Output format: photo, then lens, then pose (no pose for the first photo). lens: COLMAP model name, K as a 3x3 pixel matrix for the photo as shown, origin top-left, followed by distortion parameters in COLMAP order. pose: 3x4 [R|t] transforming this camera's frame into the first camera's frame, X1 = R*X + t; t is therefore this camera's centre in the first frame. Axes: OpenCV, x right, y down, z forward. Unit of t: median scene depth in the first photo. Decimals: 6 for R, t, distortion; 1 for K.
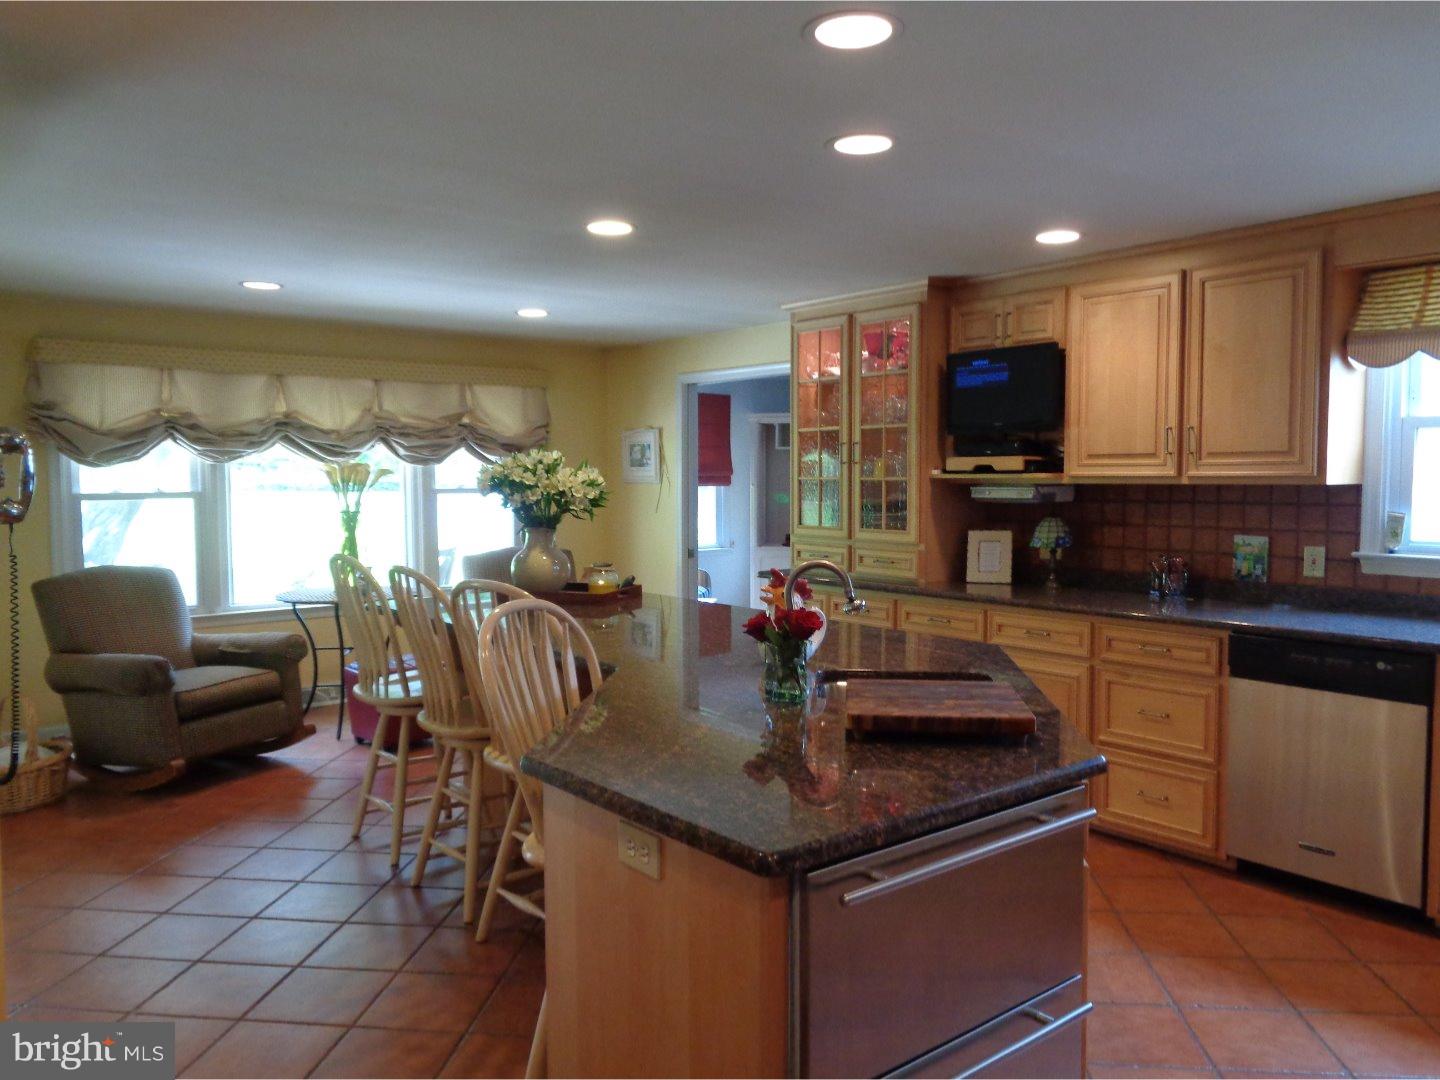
lens RADIAL K [[1074.7, 0, 718.9], [0, 1074.7, 536.7], [0, 0, 1]] dist [0.016044, 0.006733]
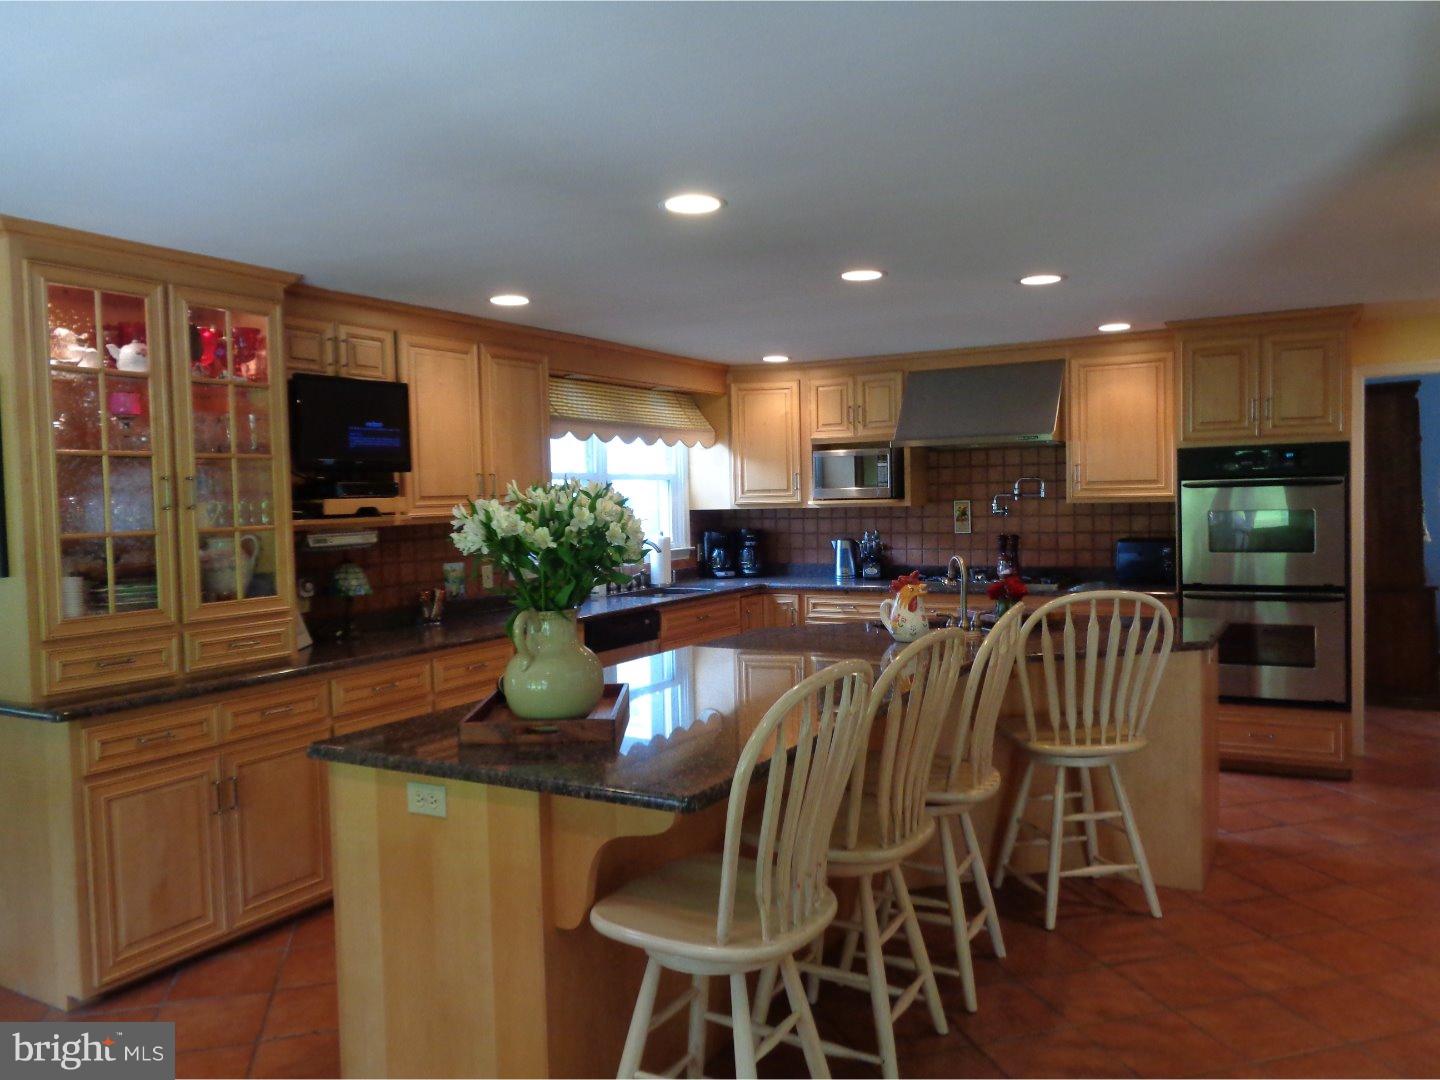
lens RADIAL K [[1074.7, 0, 719.1], [0, 1074.7, 539.1], [0, 0, 1]] dist [0.016044, 0.006733]
pose [[-0.361545, -0.027879, 0.931938, -0.727856], [0.087186, 0.994162, 0.063564, -0.076273], [-0.928269, 0.104234, -0.357004, 1.116770]]
